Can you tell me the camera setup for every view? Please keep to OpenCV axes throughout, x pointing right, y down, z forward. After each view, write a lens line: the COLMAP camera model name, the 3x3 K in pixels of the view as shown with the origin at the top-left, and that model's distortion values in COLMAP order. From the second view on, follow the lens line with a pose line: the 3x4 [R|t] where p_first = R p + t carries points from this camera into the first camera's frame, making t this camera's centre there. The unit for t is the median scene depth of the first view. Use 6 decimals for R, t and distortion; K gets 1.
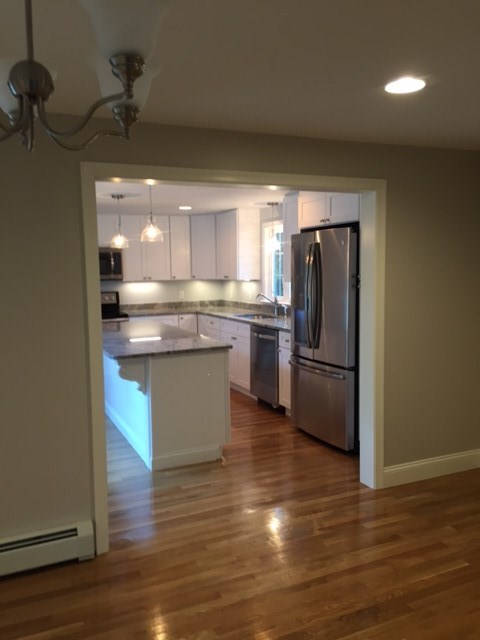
lens RADIAL K [[536.4, 0, 240.2], [0, 536.4, 332.1], [0, 0, 1]] dist [0.004989, 0.004317]
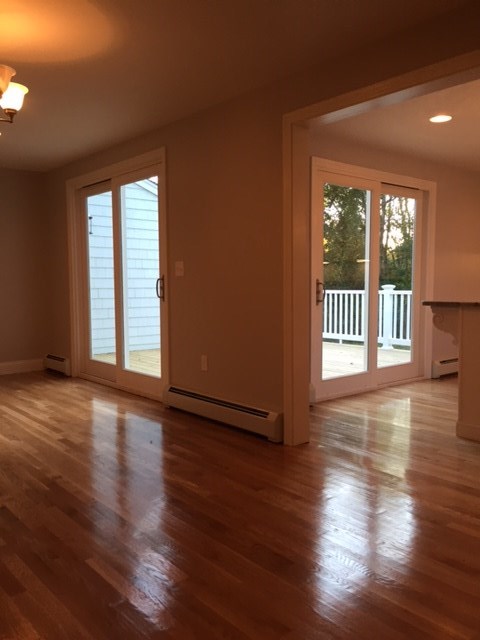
lens RADIAL K [[541.8, 0, 242.5], [0, 541.8, 317.4], [0, 0, 1]] dist [0.088682, -0.127976]
pose [[0.280754, 0.087090, -0.955820, 0.351039], [-0.117207, 0.991532, 0.055916, 0.030932], [0.952596, 0.096331, 0.288584, 0.222520]]
